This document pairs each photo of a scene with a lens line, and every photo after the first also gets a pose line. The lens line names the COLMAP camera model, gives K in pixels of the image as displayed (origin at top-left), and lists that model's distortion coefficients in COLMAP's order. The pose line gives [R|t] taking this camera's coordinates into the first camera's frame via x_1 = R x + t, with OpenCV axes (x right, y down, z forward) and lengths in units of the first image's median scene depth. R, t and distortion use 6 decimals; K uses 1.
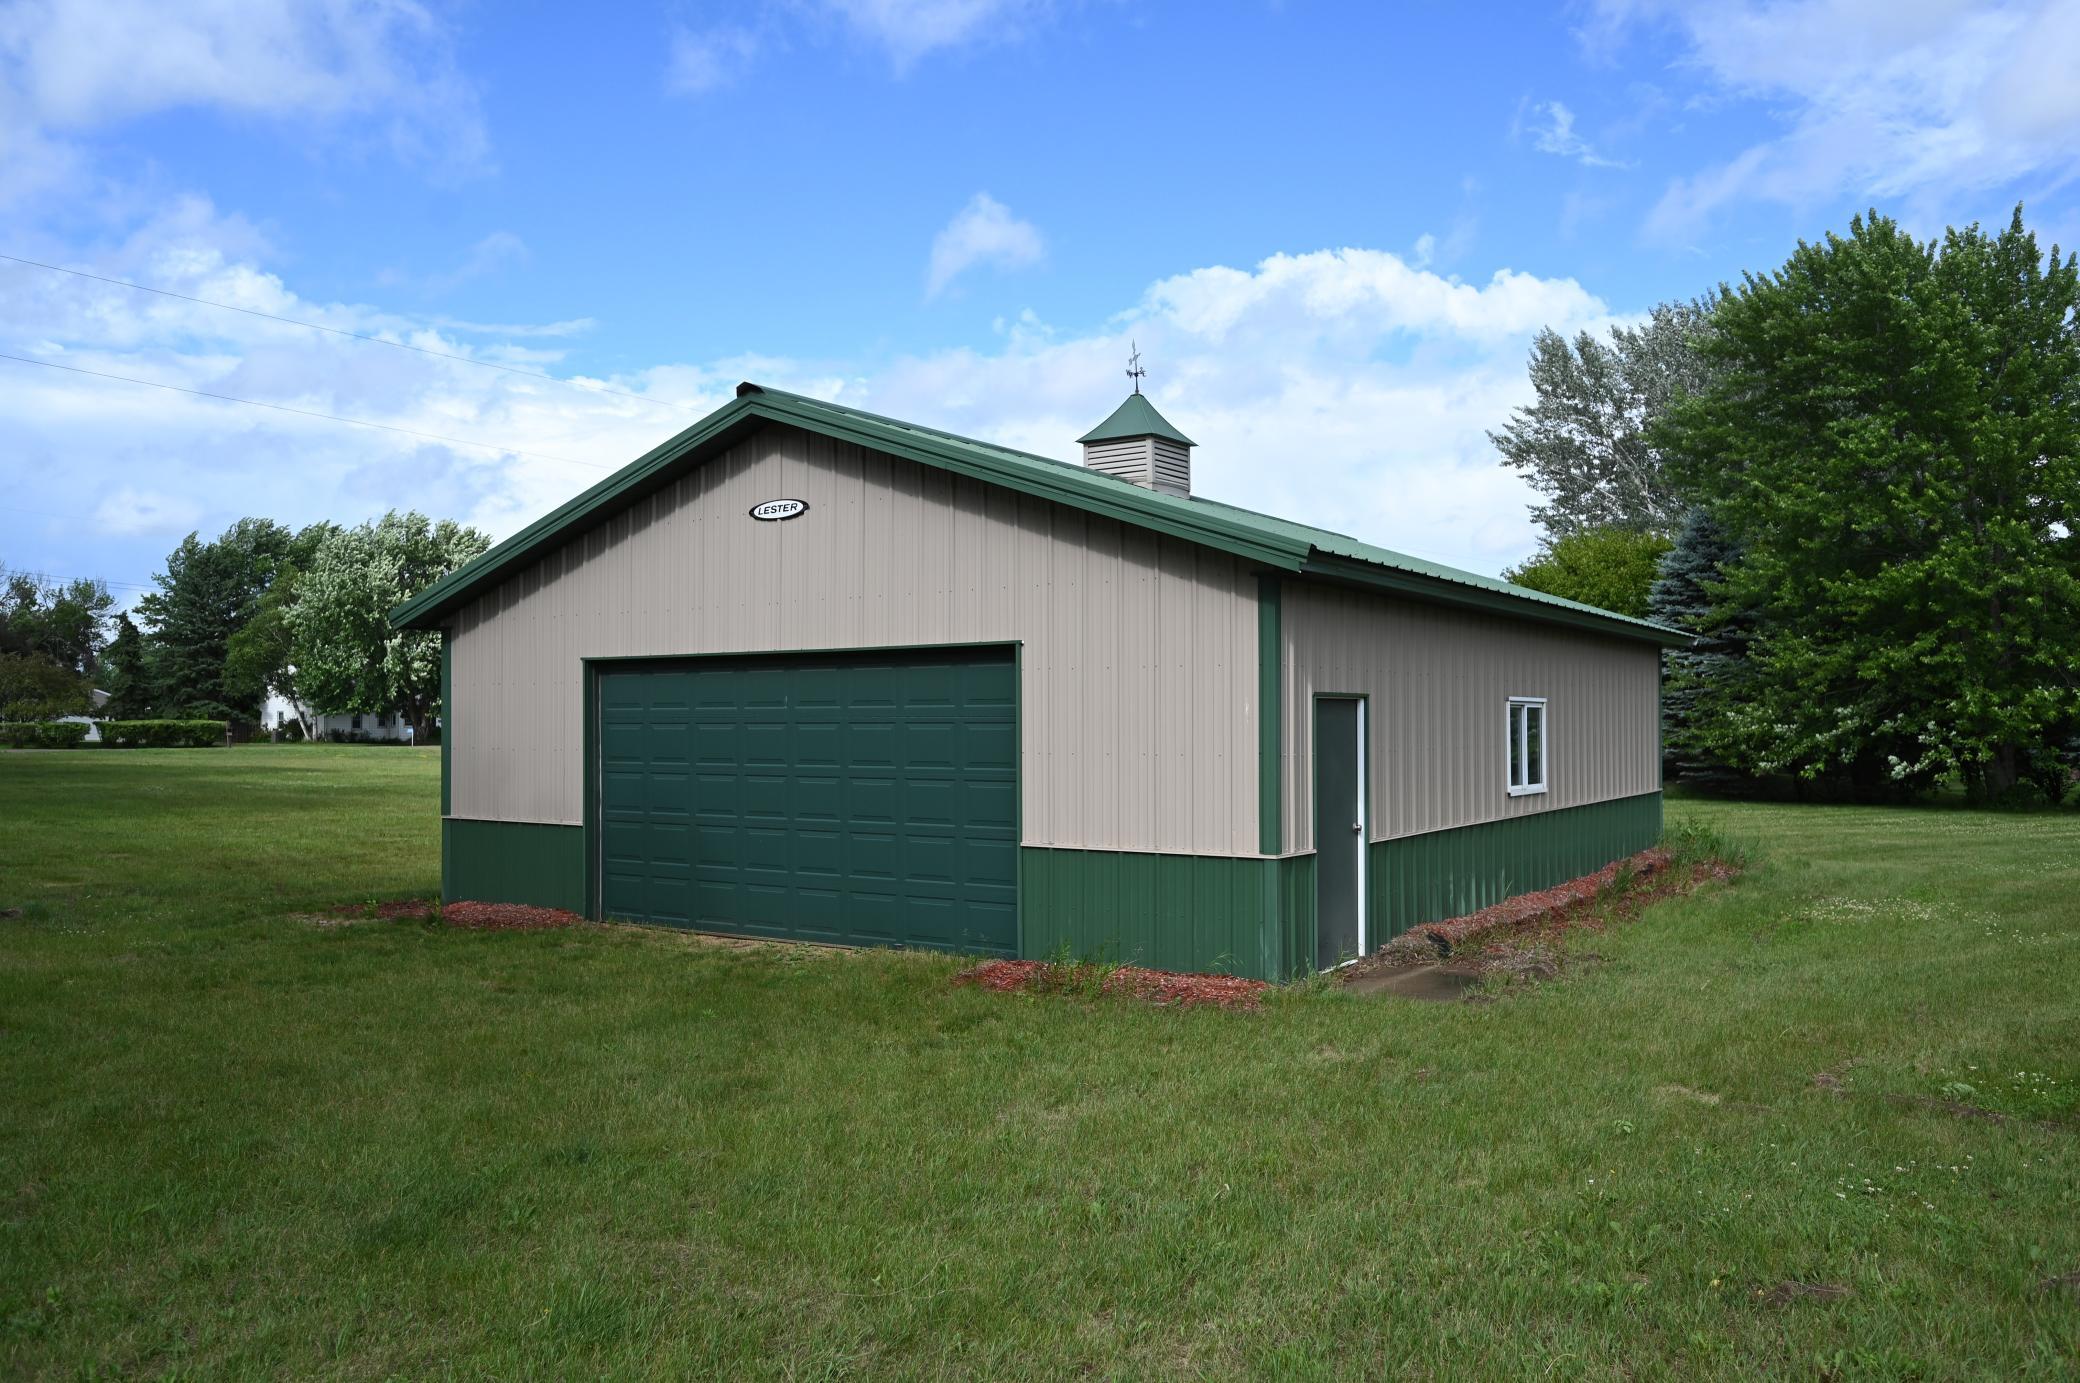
lens RADIAL K [[1629.3, 0, 952.6], [0, 1629.3, 671.9], [0, 0, 1]] dist [0.054280, 0.001767]
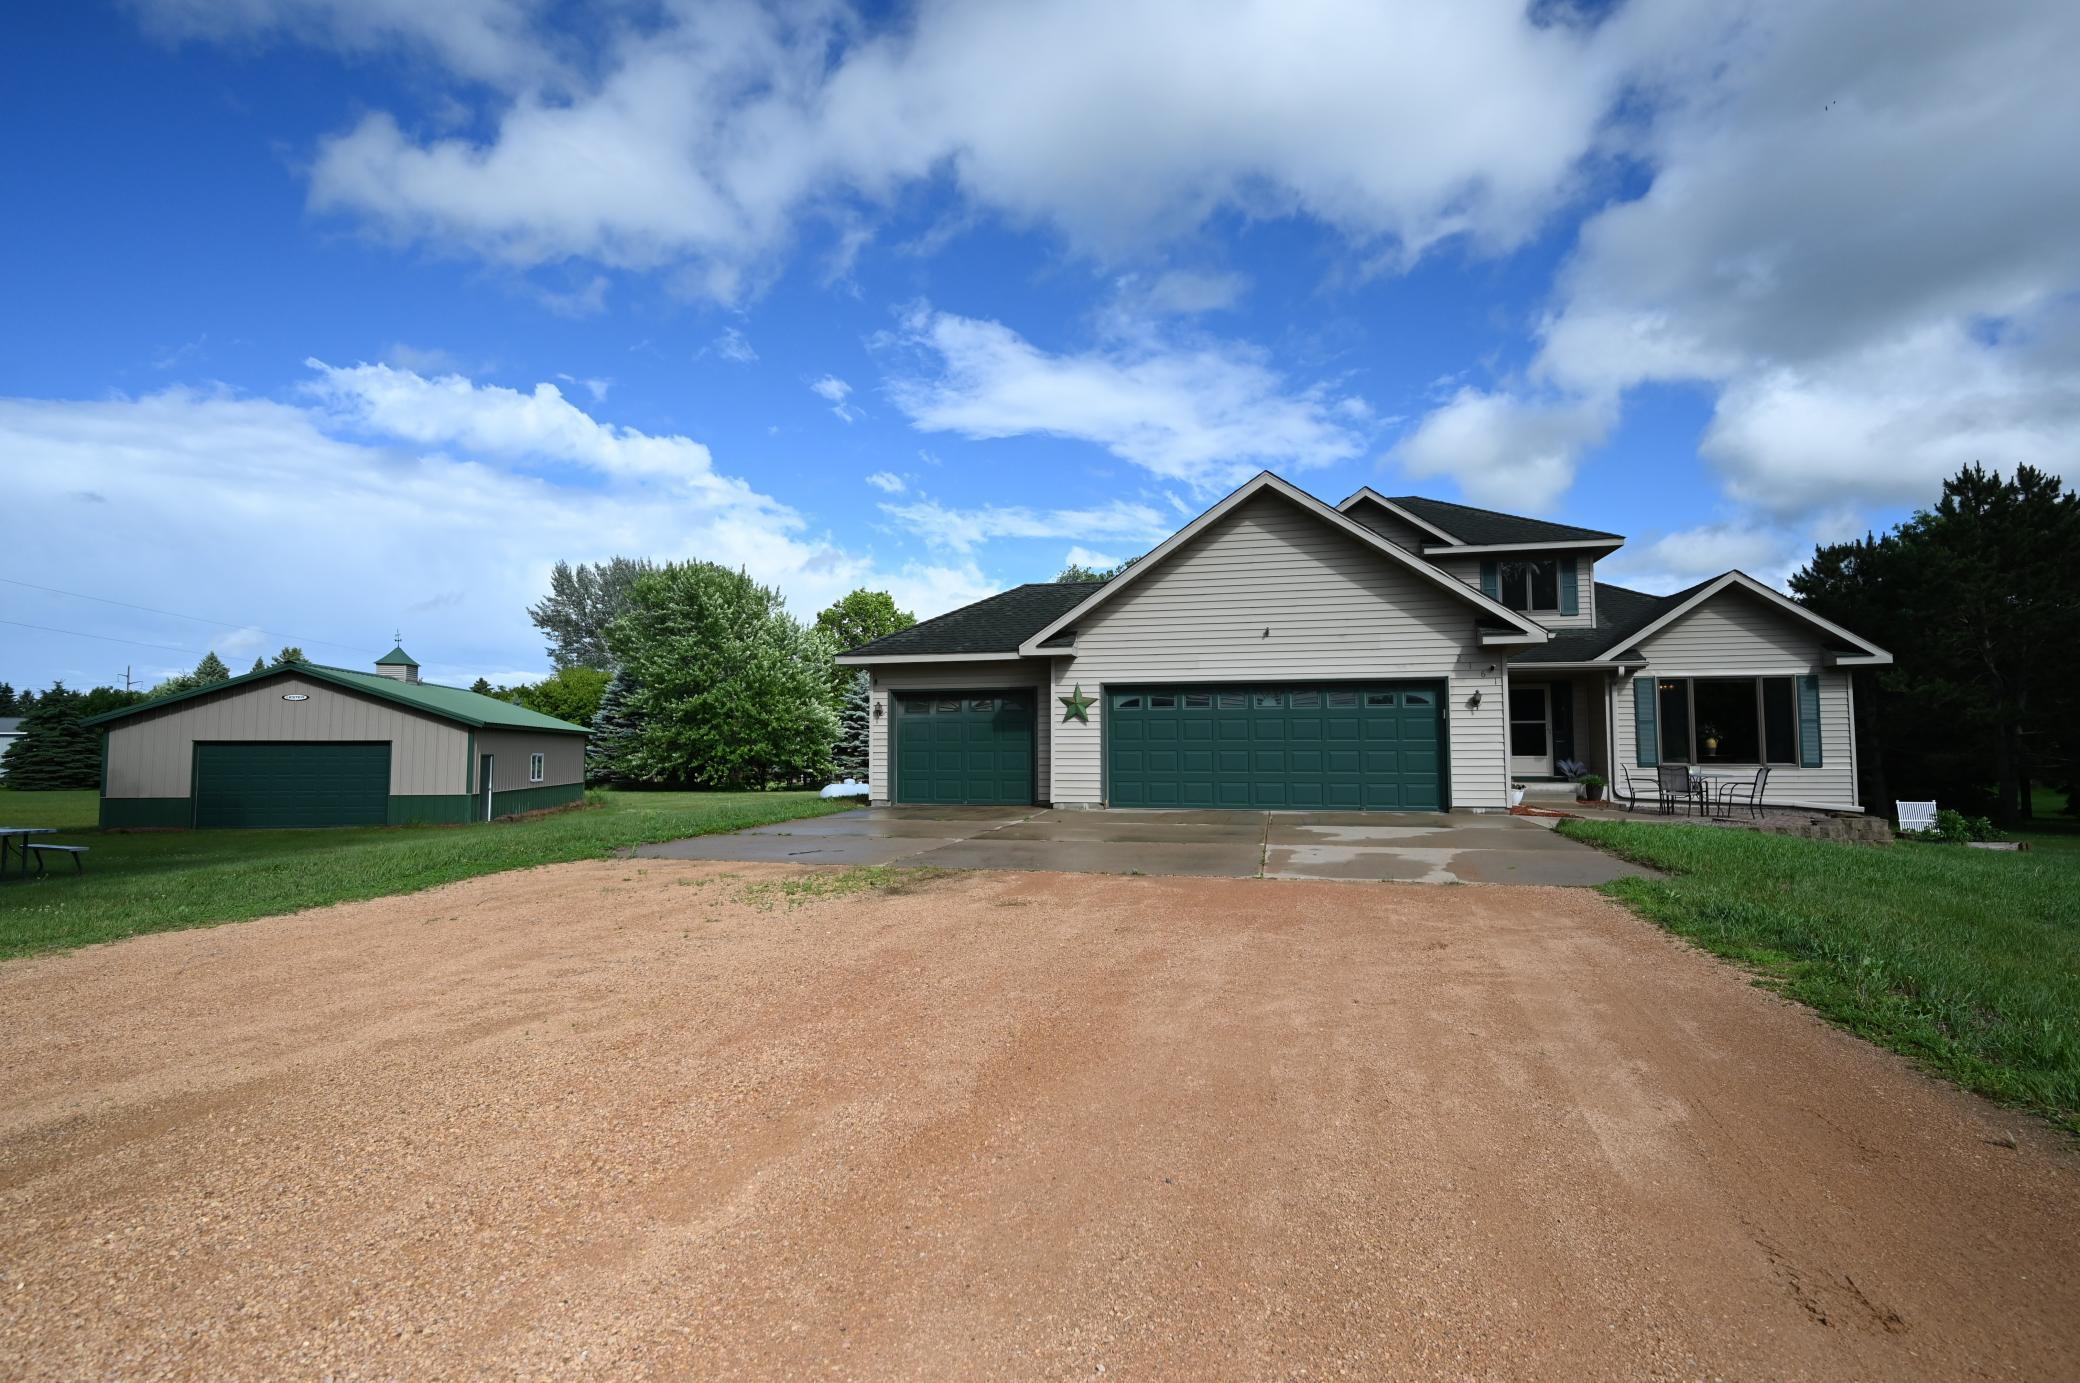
lens RADIAL K [[935.1, 0, 1058.9], [0, 935.1, 687.7], [0, 0, 1]] dist [-0.000606, 0.000871]
pose [[0.666487, 0.058043, 0.743254, -0.131609], [-0.025829, 0.998164, -0.054789, -0.015074], [-0.745069, 0.017318, 0.666762, -0.383835]]
